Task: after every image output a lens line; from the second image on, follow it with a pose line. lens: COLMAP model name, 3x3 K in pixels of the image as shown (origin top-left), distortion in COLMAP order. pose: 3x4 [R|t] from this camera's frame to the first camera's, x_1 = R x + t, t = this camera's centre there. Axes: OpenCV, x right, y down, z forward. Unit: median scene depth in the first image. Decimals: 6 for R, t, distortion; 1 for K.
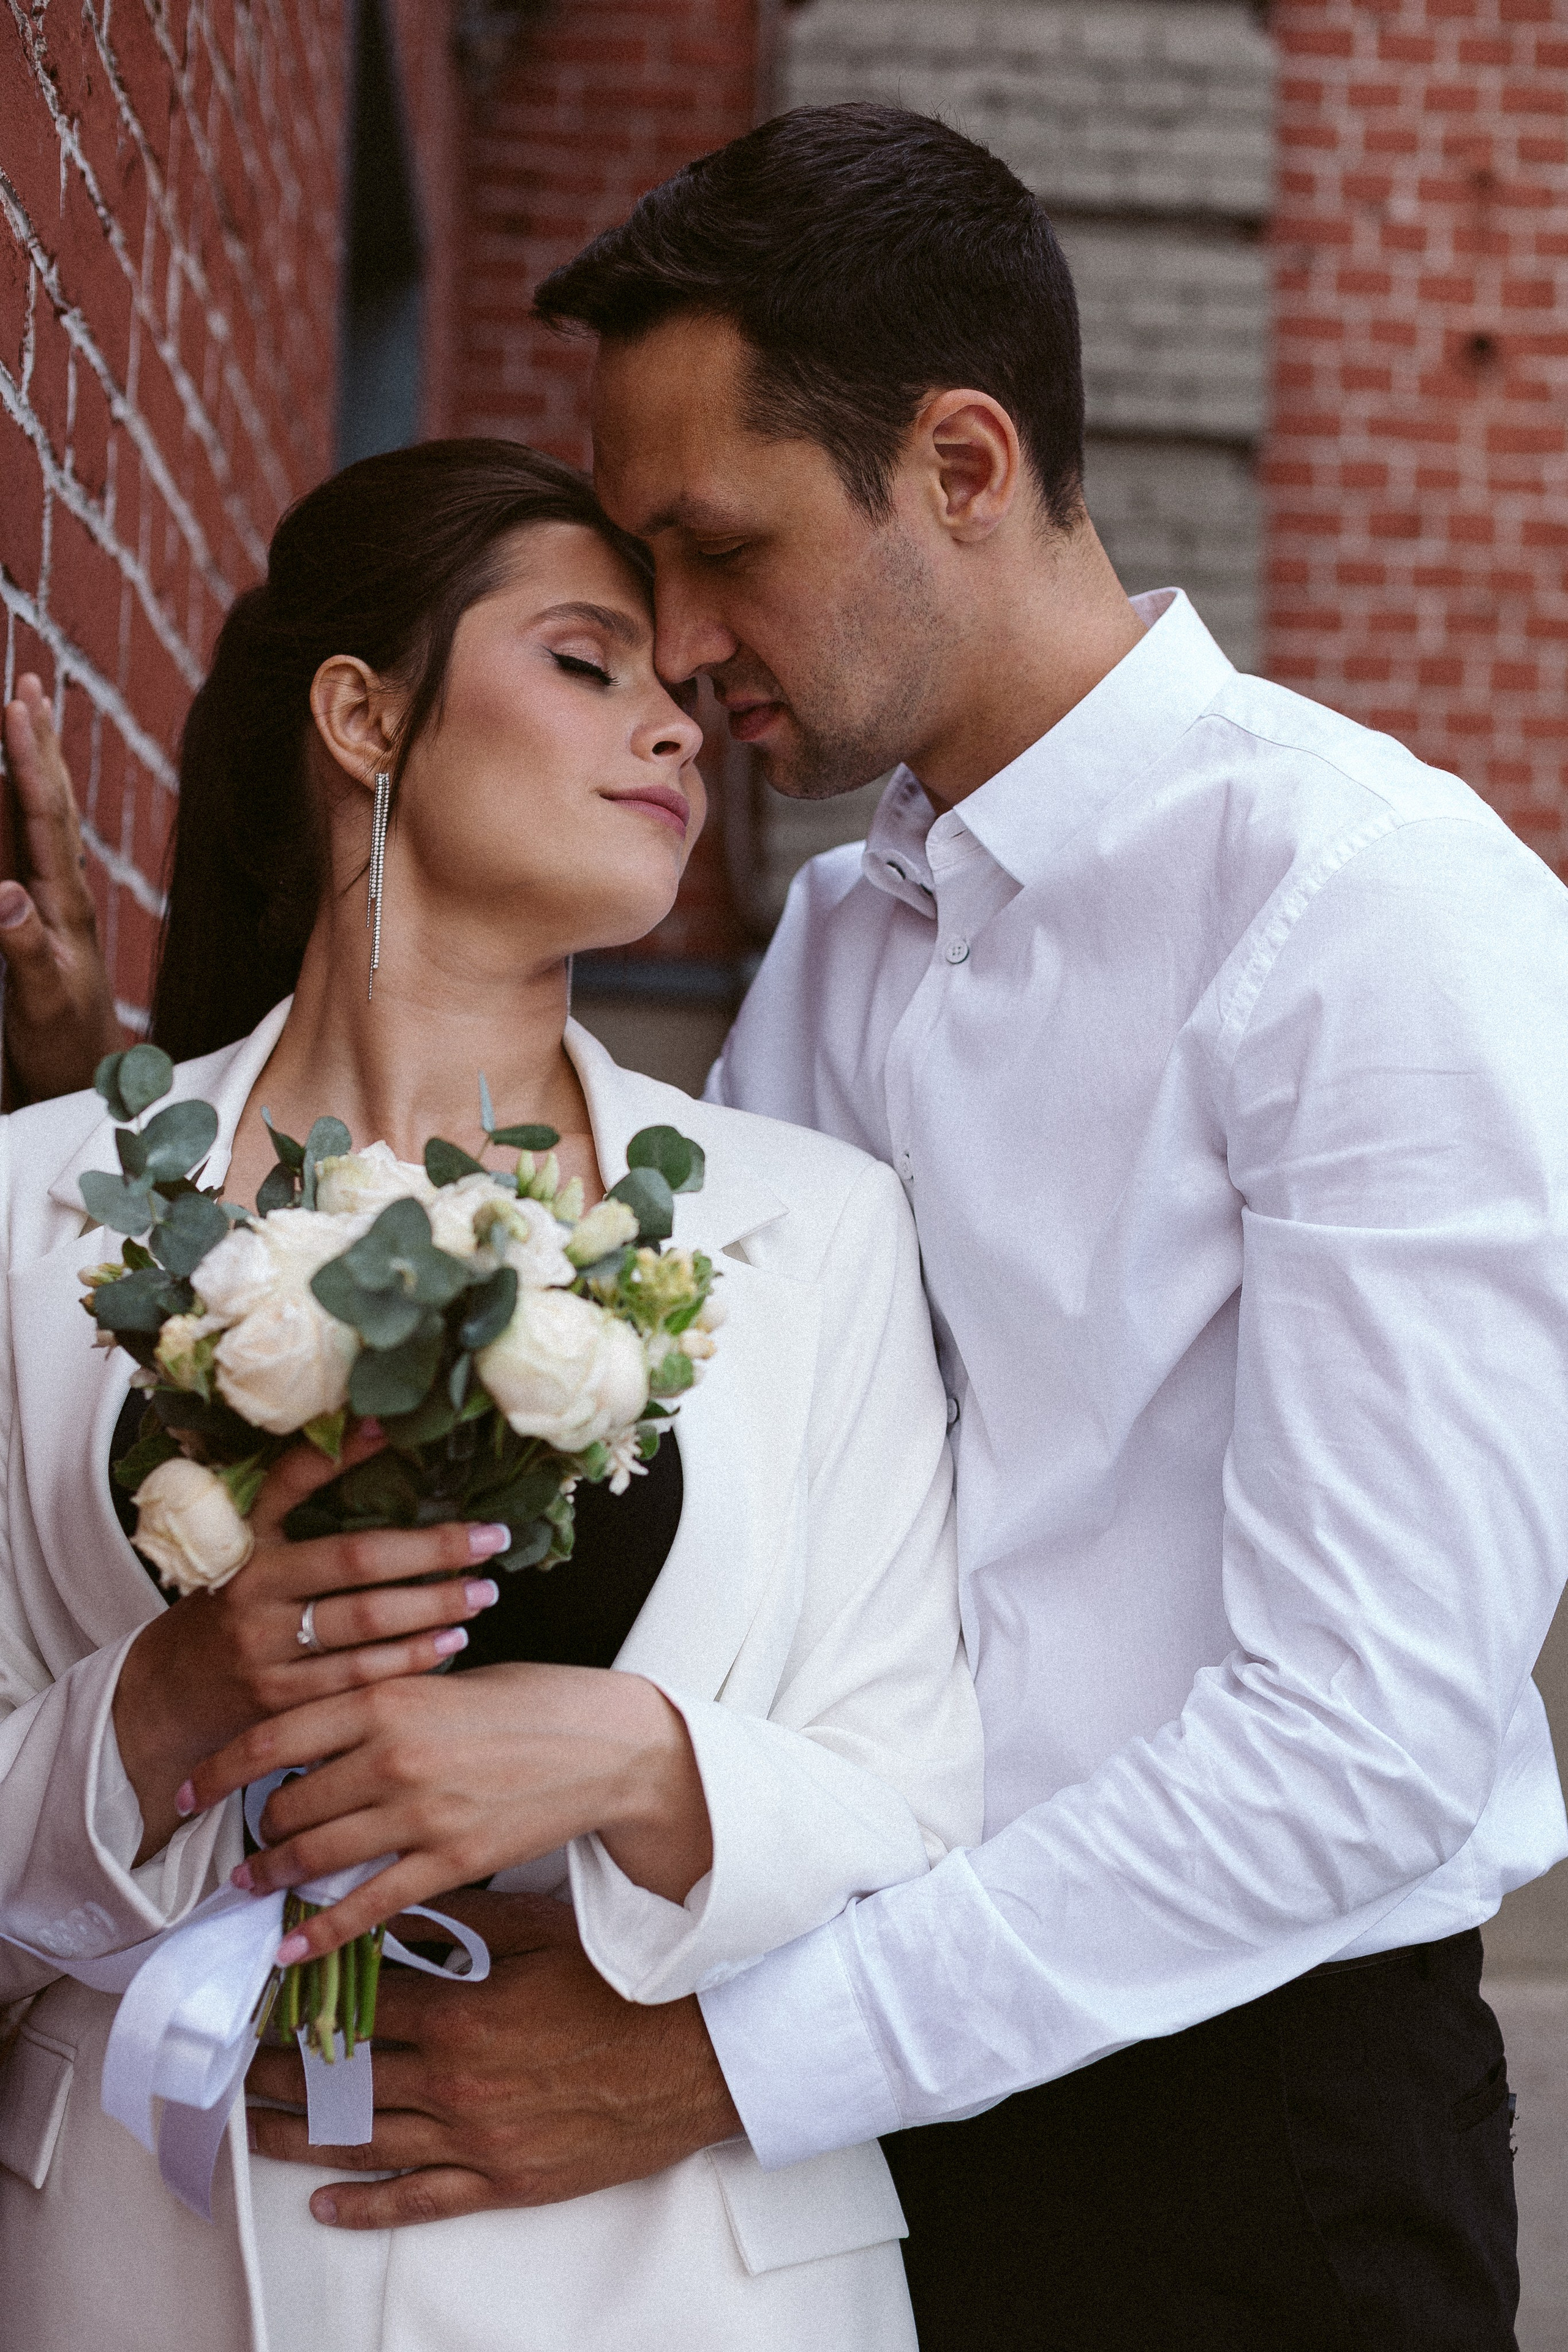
lens RADIAL K [[3631.5, 0, 784.0], [0, 3631.5, 1176.0], [0, 0, 1]] dist [-0.026233, -0.180839]
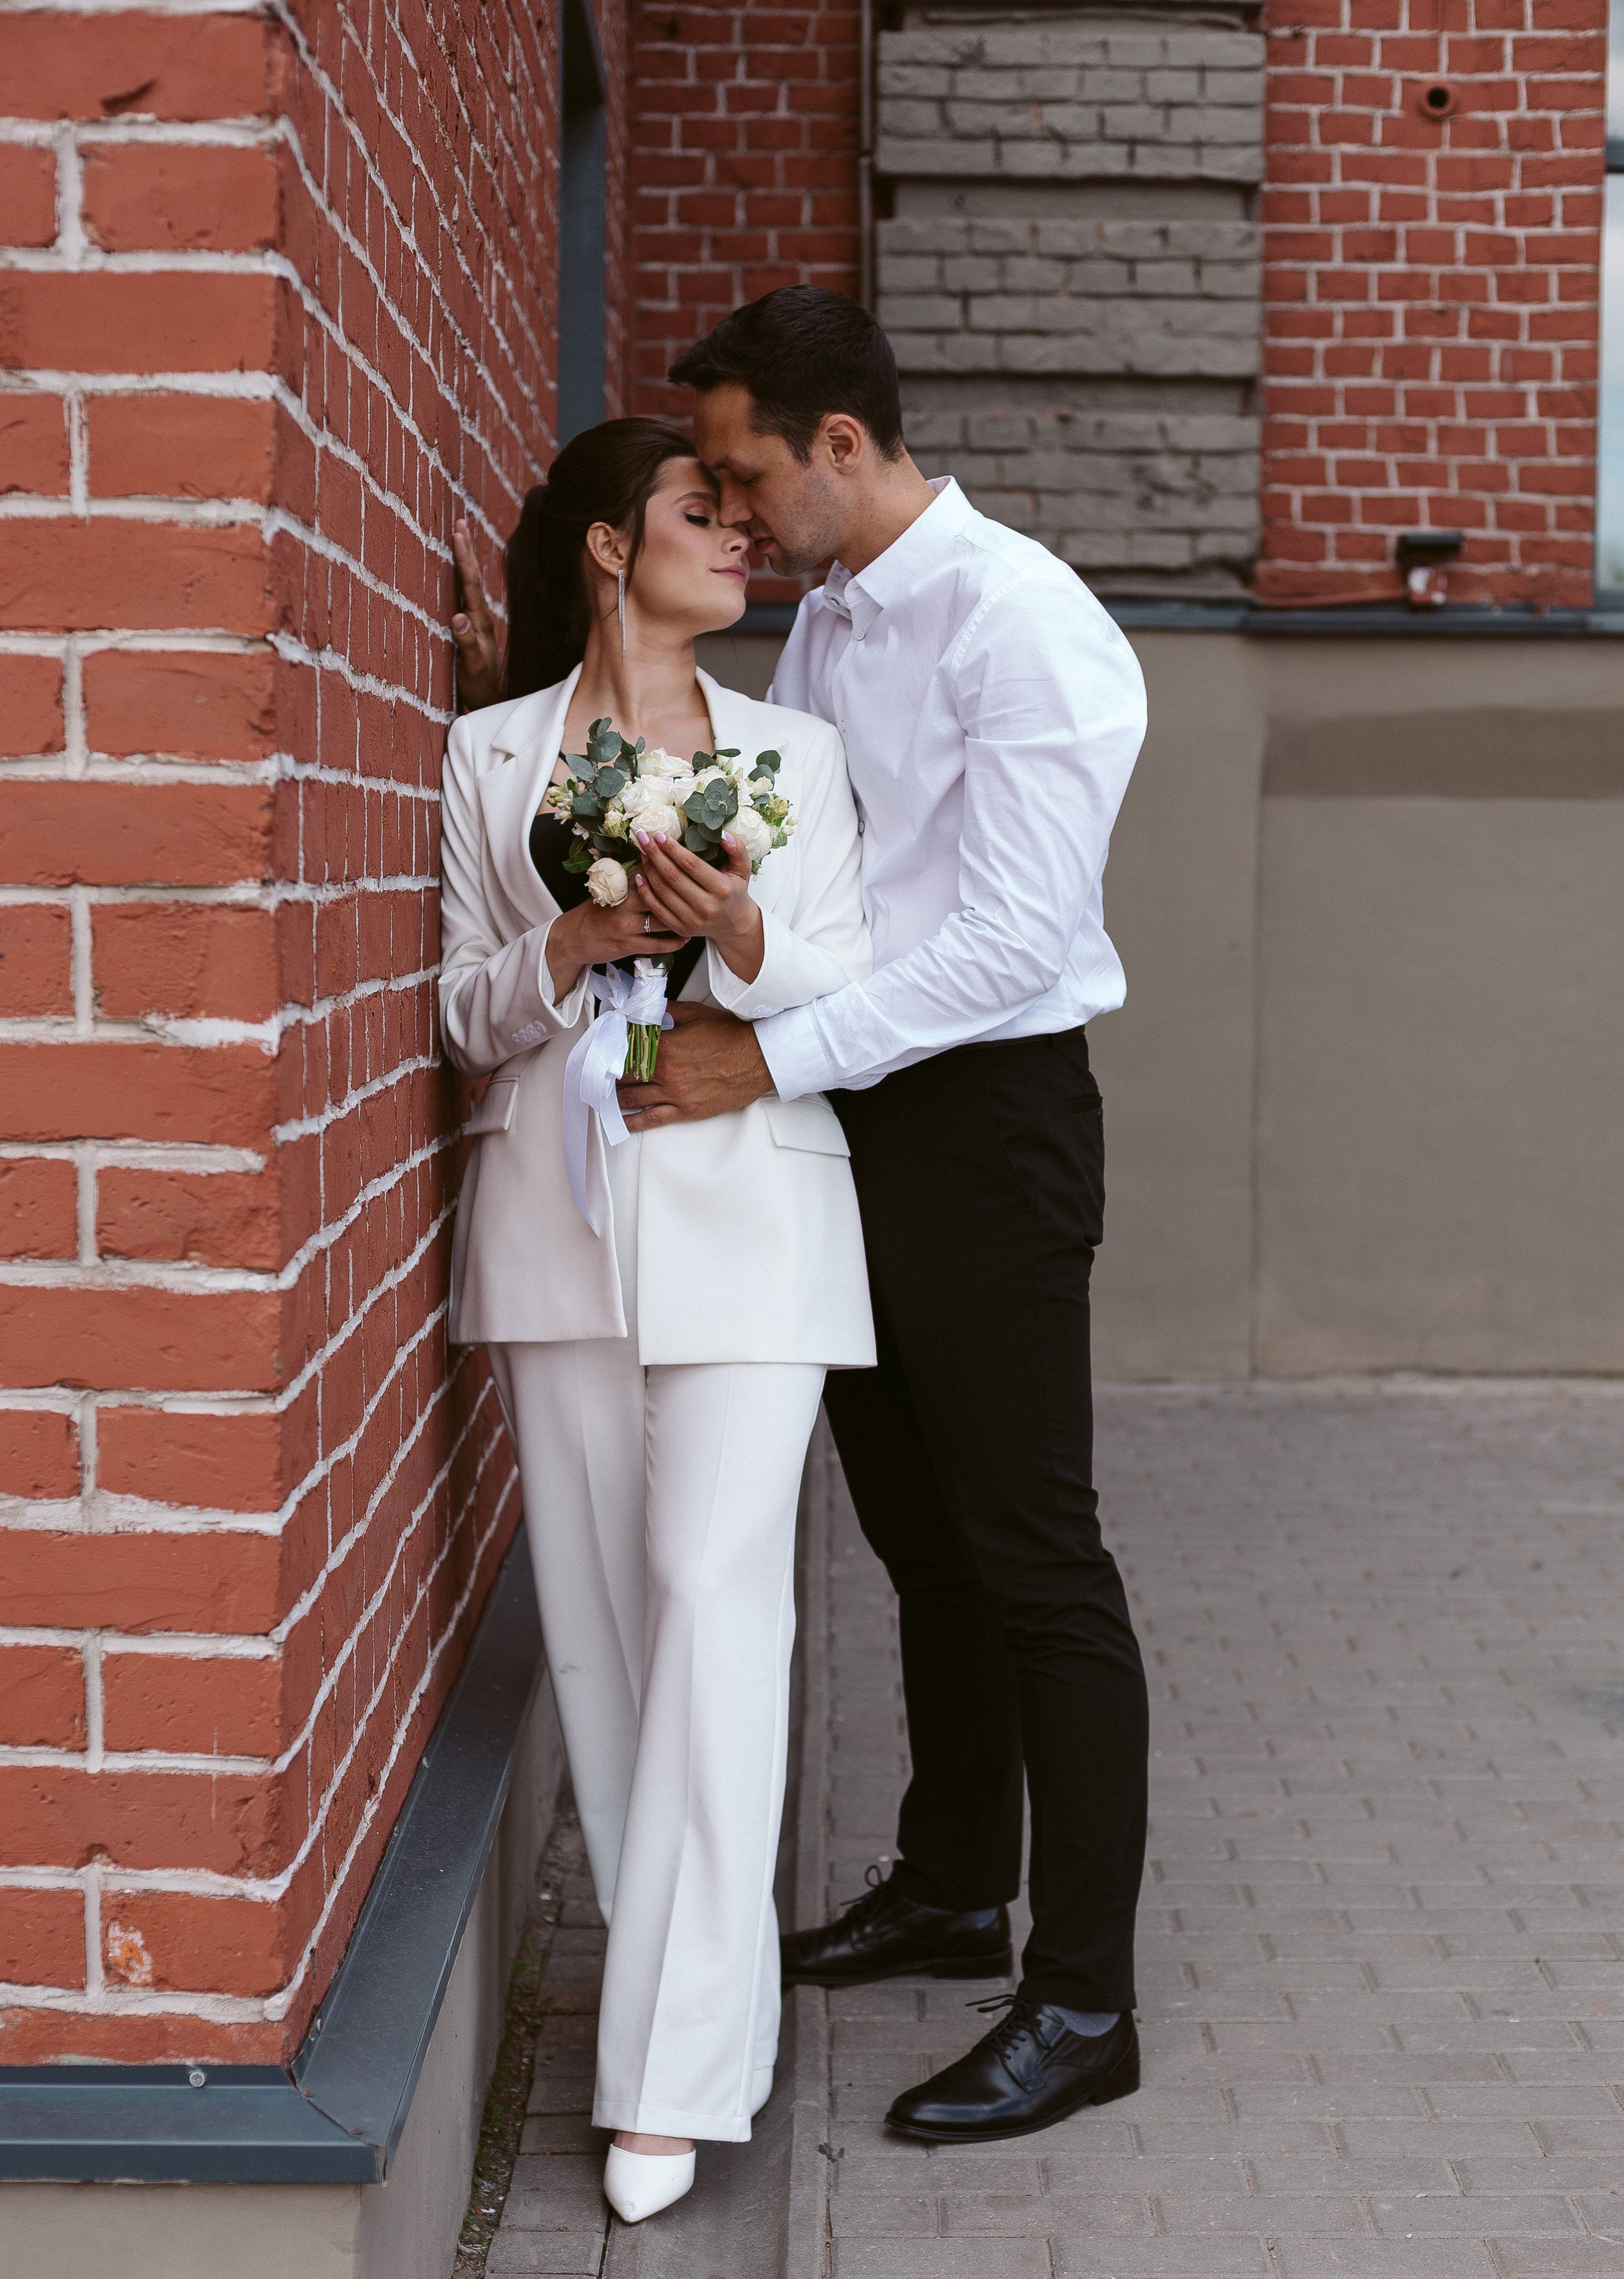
lens RADIAL K [[4071.8, 0, 812.0], [0, 4071.8, 1139.5], [0, 0, 1]] dist [0.065100, -1.355995]
pose [[0.998625, -0.021372, -0.047864, 0.111969], [0.025078, 0.996621, 0.078215, 0.048752], [0.046031, -0.079308, 0.995787, -1.409519]]
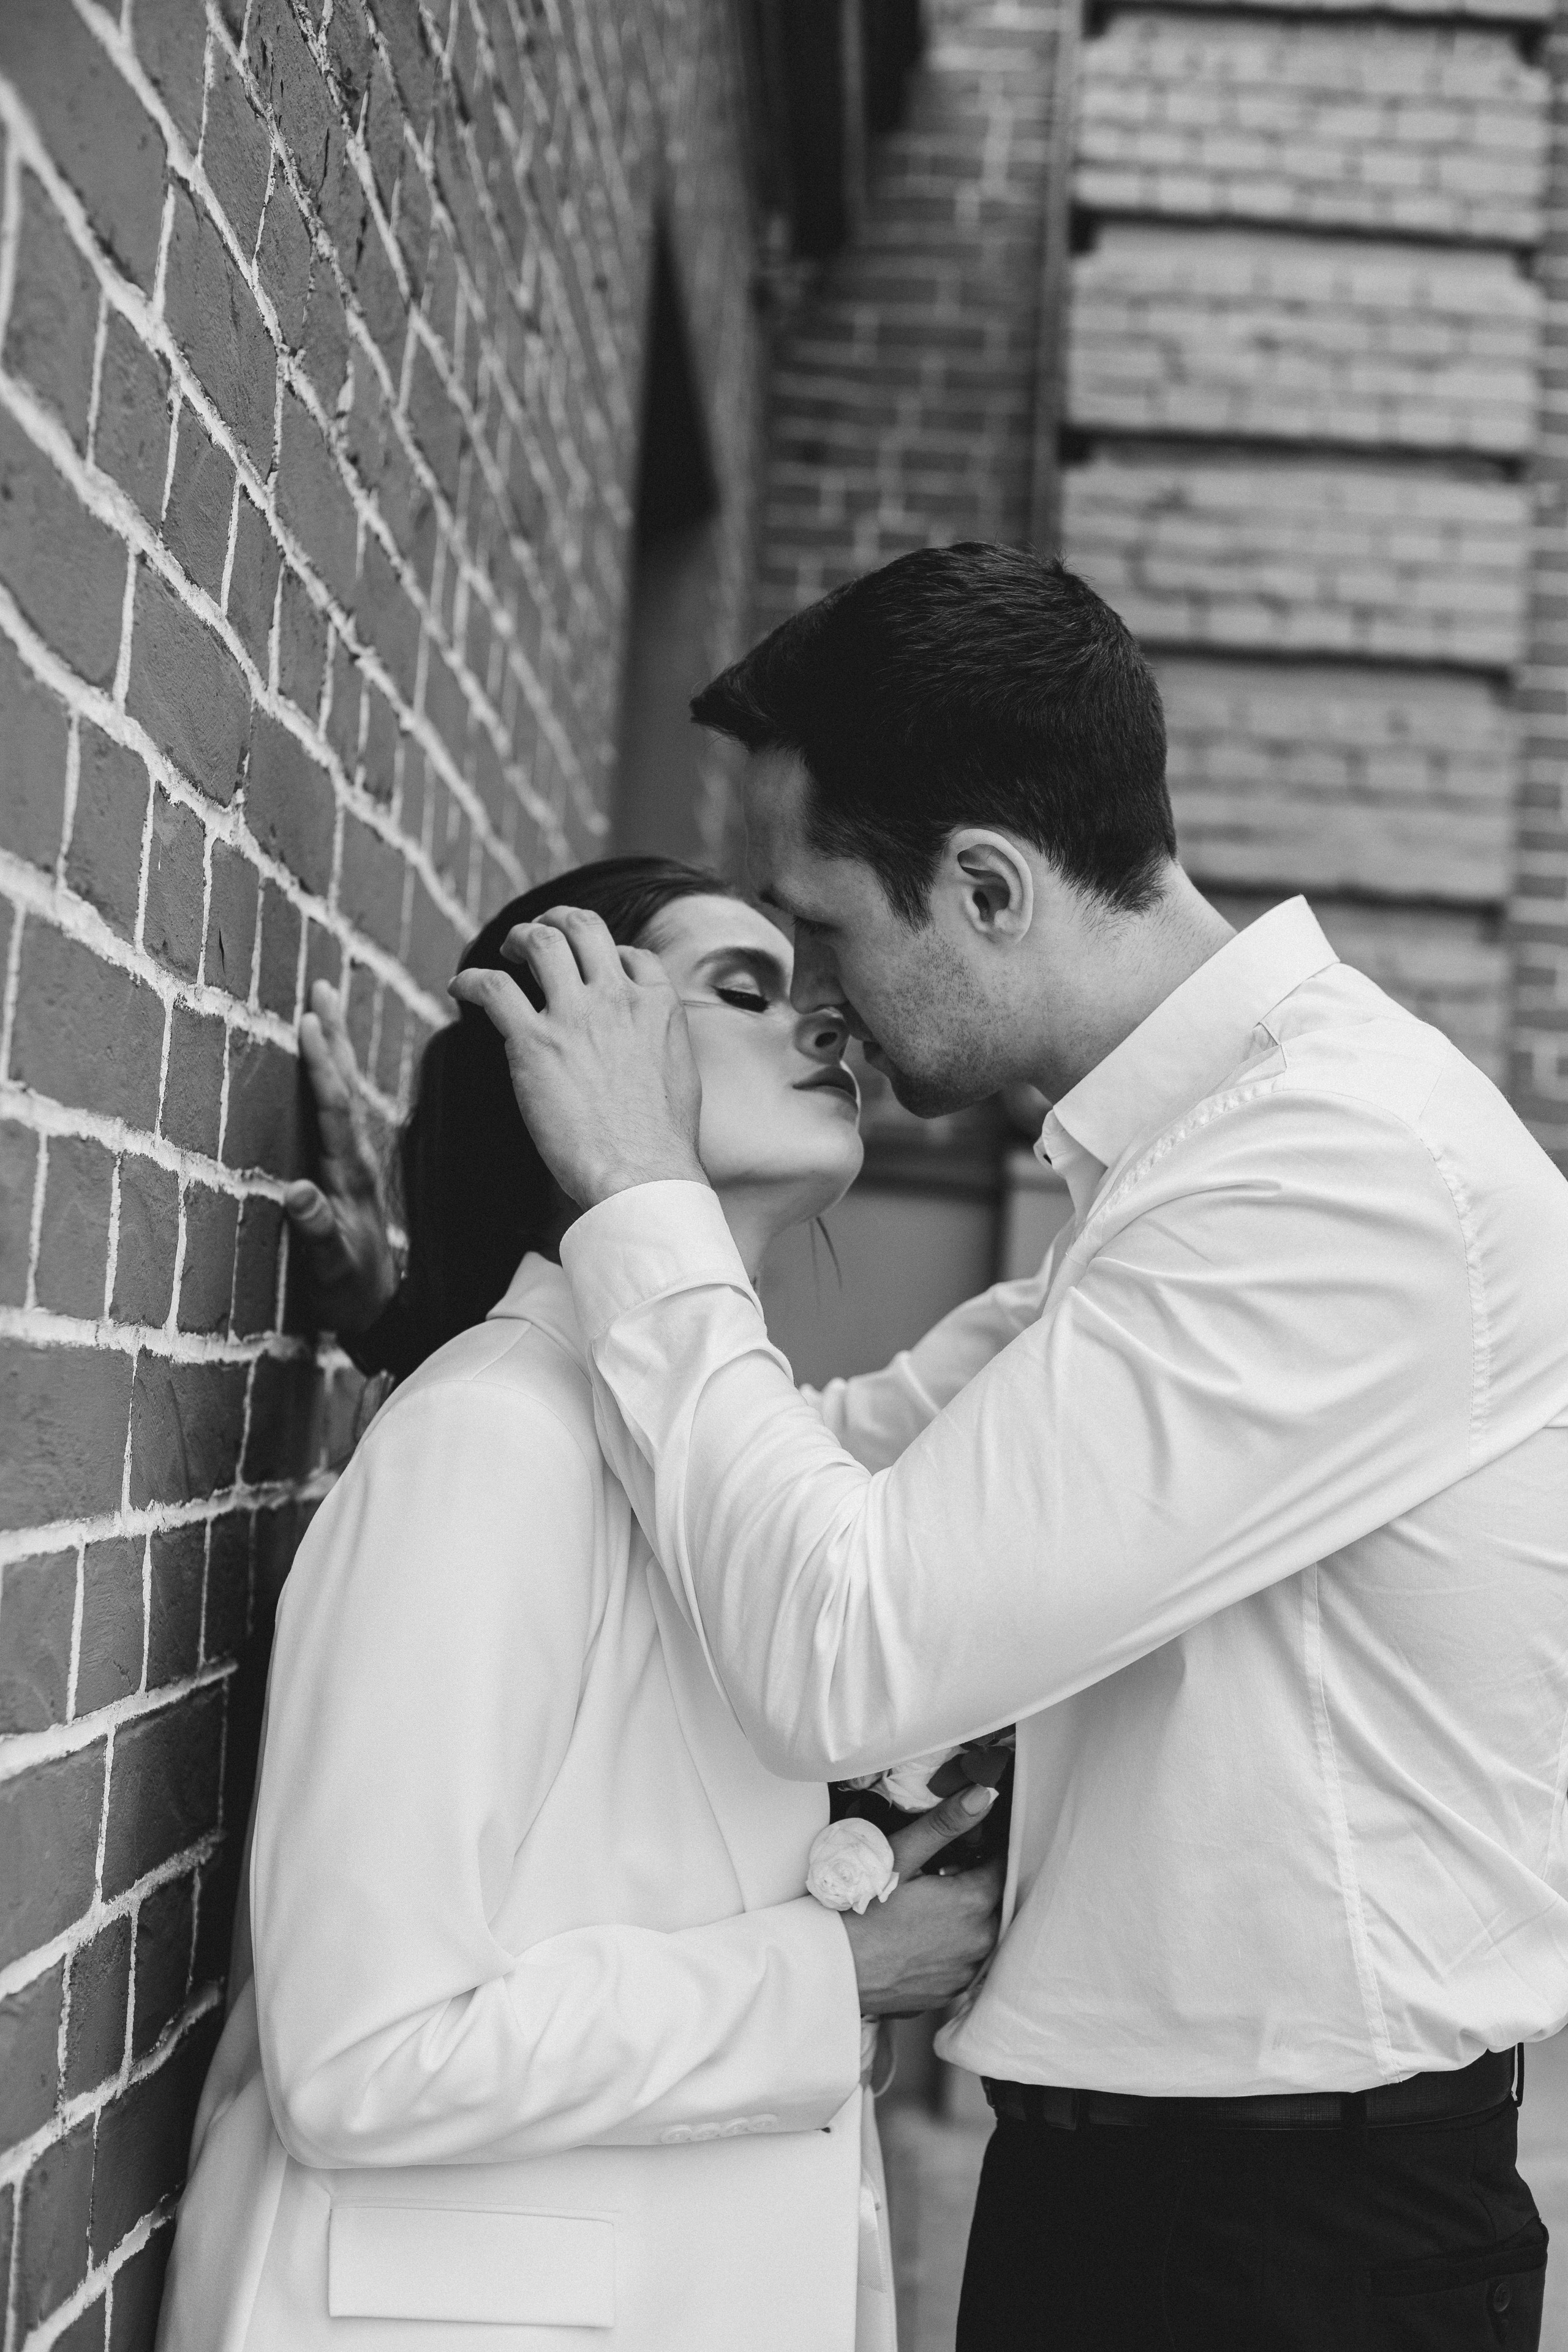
lens RADIAL K [[3631.5, 0, 784.0], [0, 3631.5, 1176.0], [0, 0, 1]] dist [-0.026233, -0.180839]
pose [[0.996158, 0.025523, -0.083769, 0.040536], [-0.029165, 0.998669, -0.042544, -0.021956], [0.082572, 0.044824, 0.995577, -0.151461]]
